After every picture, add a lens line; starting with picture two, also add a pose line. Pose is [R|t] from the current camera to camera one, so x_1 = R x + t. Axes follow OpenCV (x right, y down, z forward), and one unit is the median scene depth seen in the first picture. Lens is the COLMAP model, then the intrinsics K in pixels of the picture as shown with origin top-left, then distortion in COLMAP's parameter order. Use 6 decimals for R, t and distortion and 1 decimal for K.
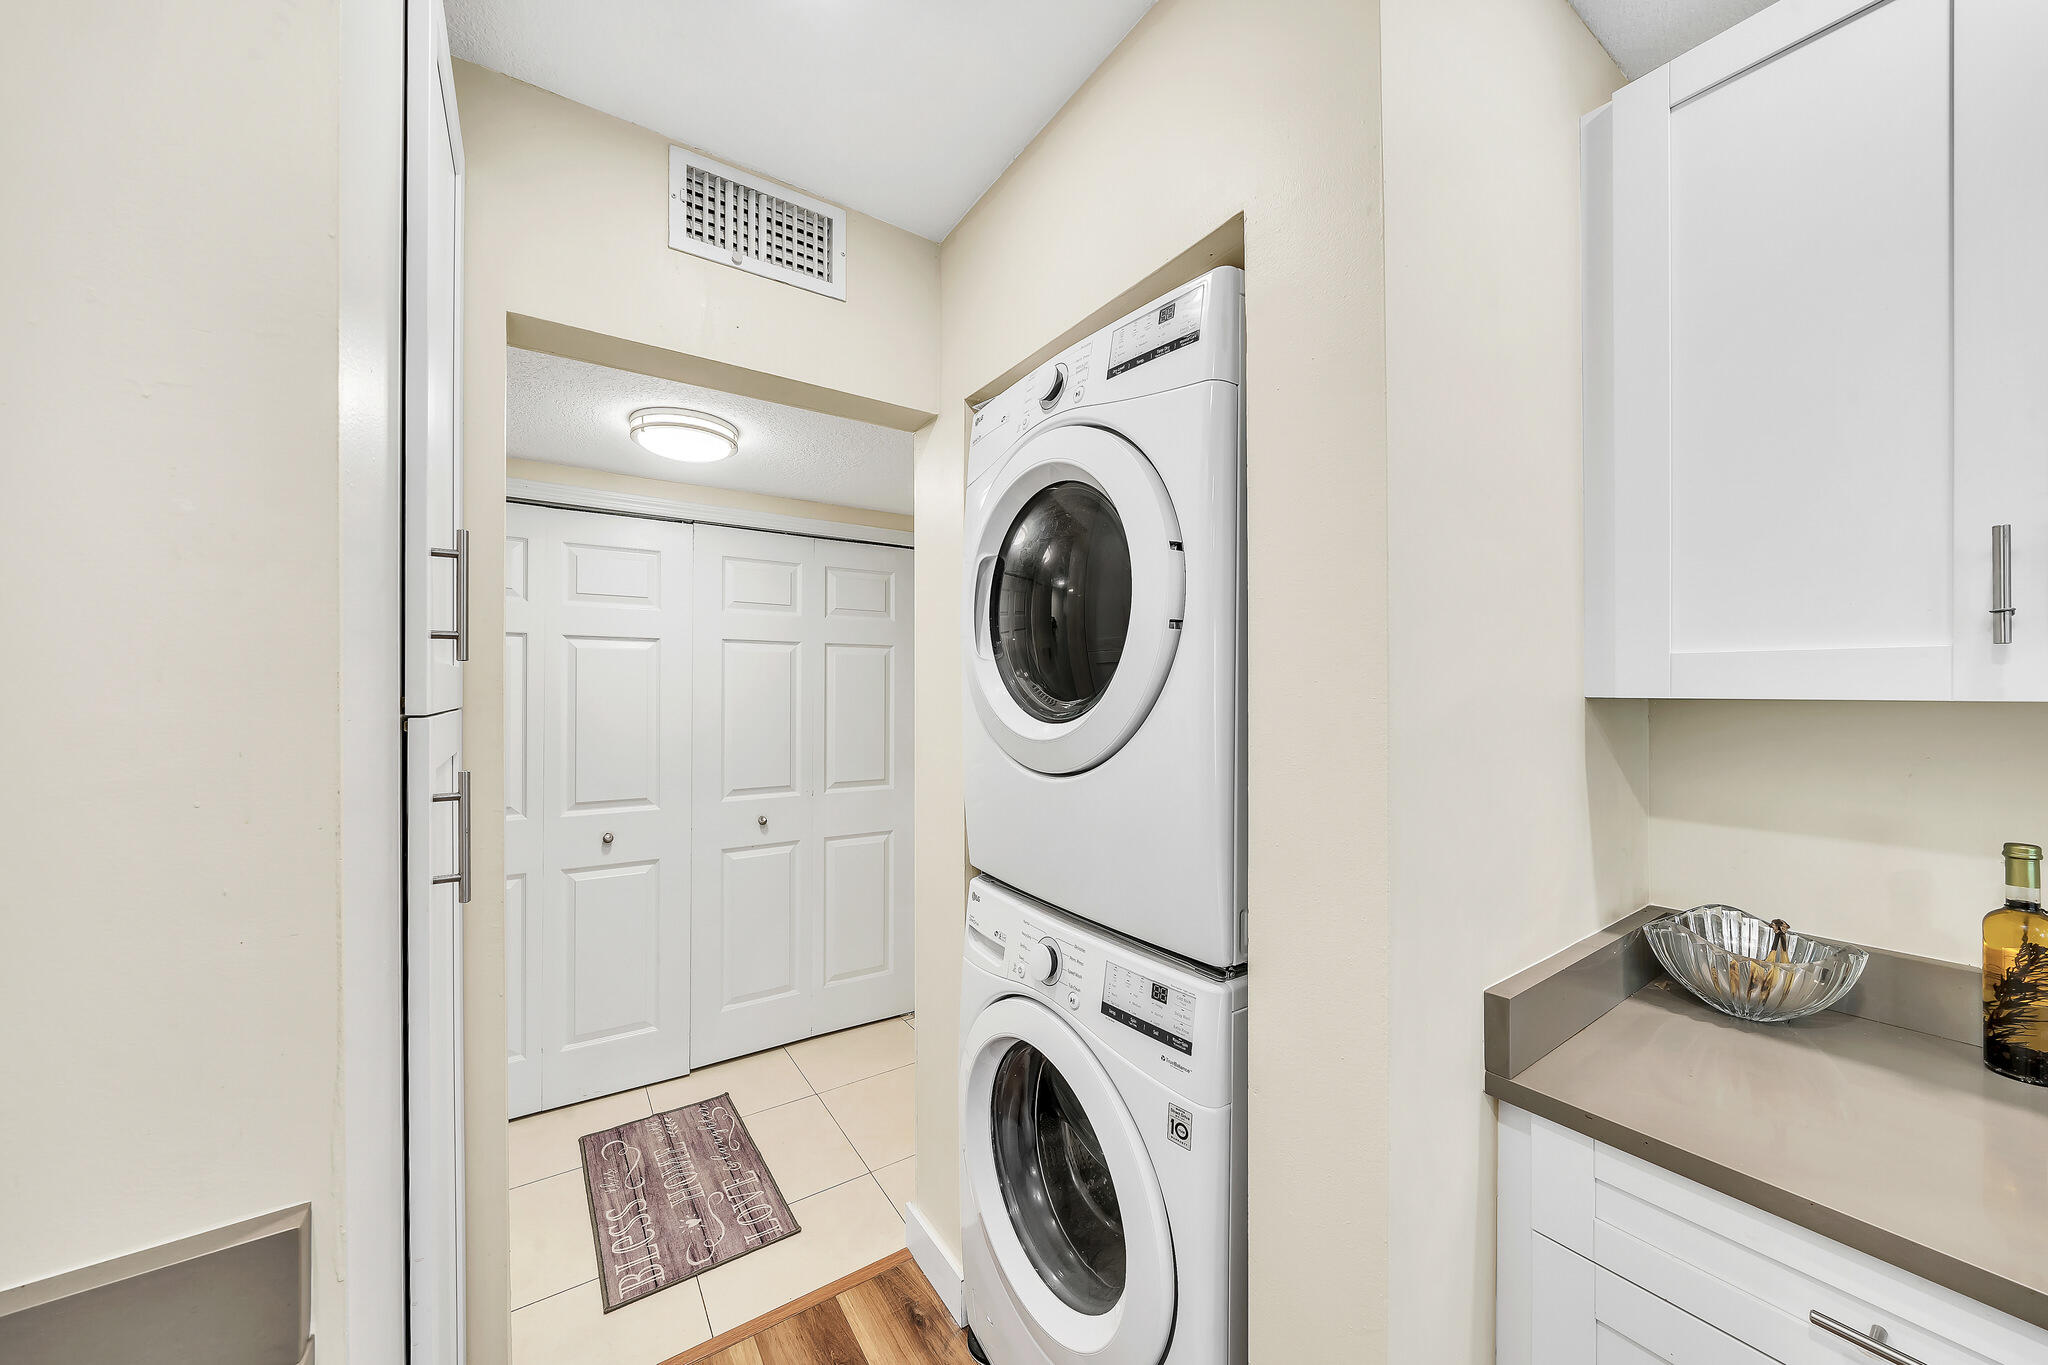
lens RADIAL K [[730.7, 0, 1021.2], [0, 730.7, 685.9], [0, 0, 1]] dist [-0.002991, -0.000161]
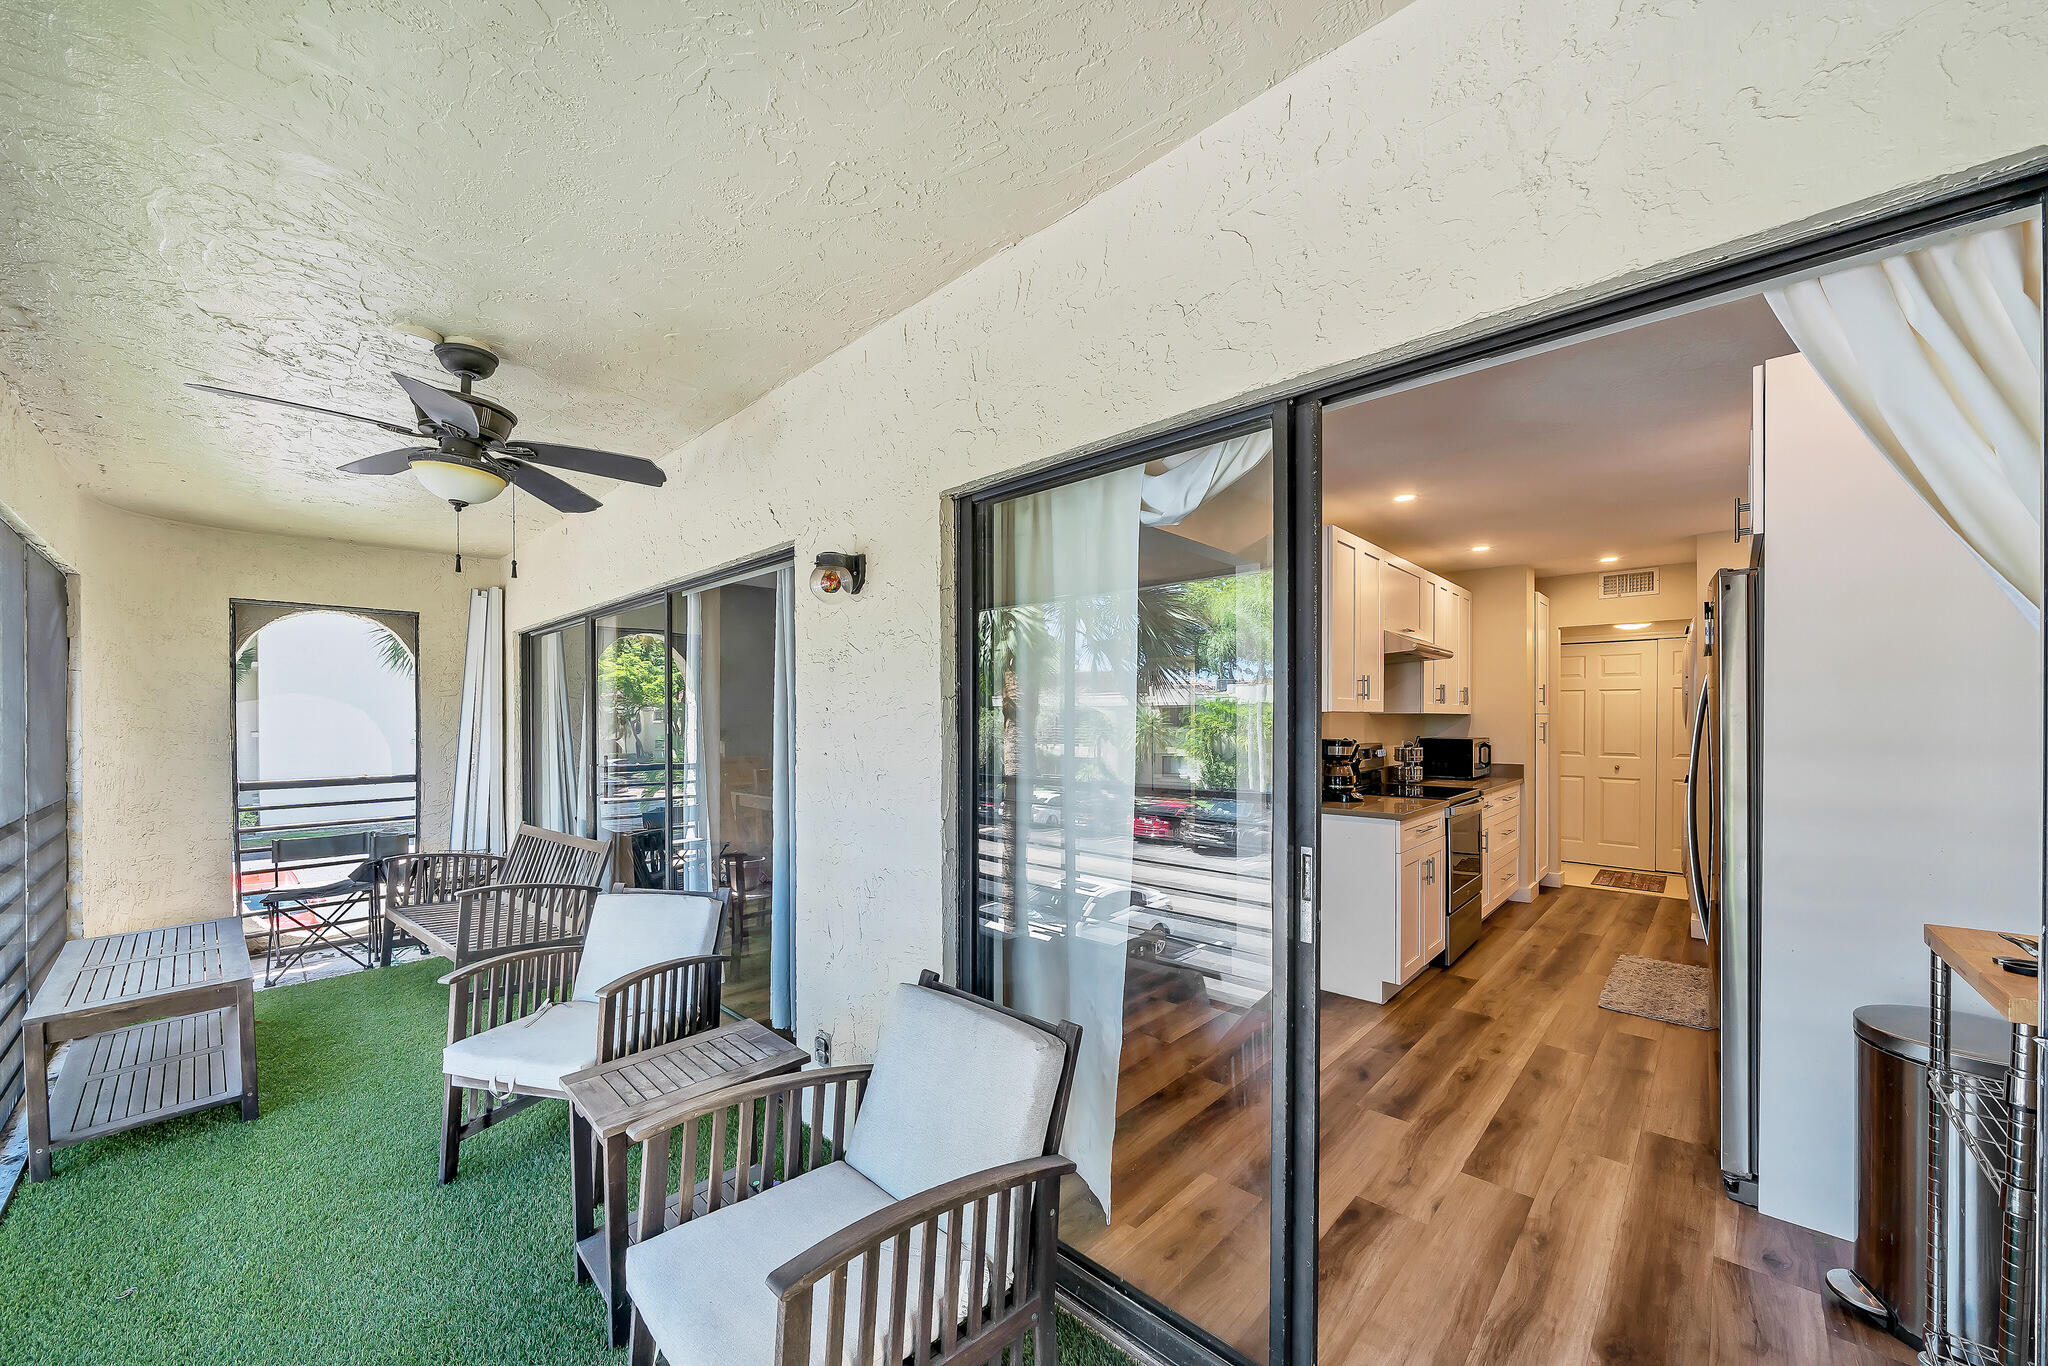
lens RADIAL K [[724.3, 0, 1024.2], [0, 724.3, 700.9], [0, 0, 1]] dist [-0.001306, -0.000079]
pose [[0.206268, -0.013759, -0.978399, 2.402638], [-0.002469, 0.999891, -0.014582, 0.016158], [0.978492, 0.005424, 0.206211, -2.540384]]
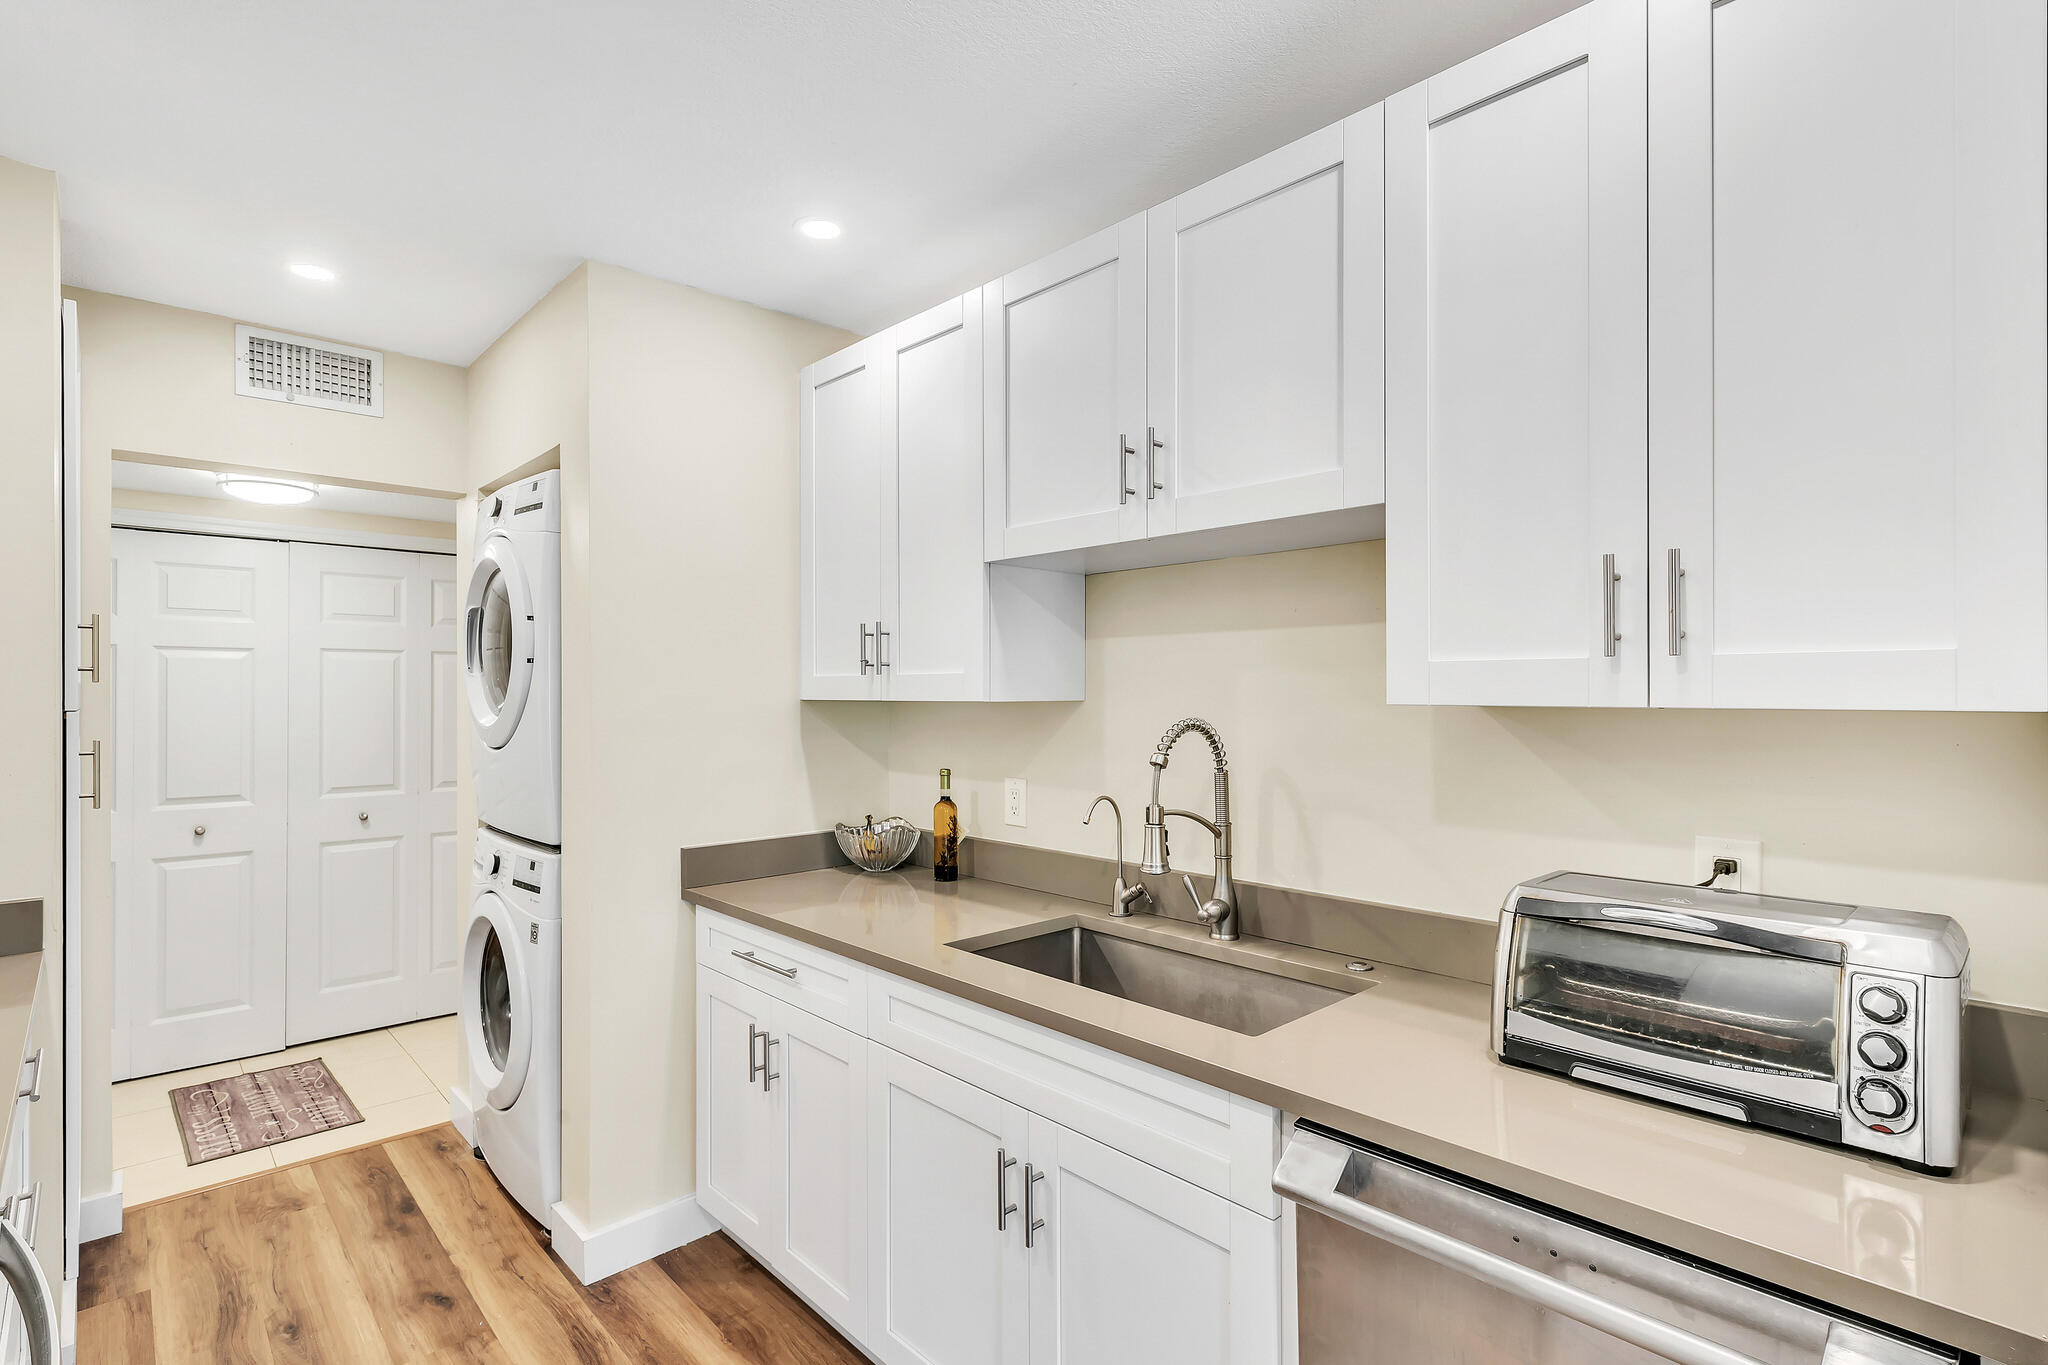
lens RADIAL K [[989.7, 0, 1022.4], [0, 989.7, 685.8], [0, 0, 1]] dist [0.005776, -0.000642]
pose [[0.987272, -0.001753, 0.159034, 0.665543], [0.001872, 0.999998, -0.000602, -0.010544], [-0.159033, 0.000892, 0.987273, -1.069791]]
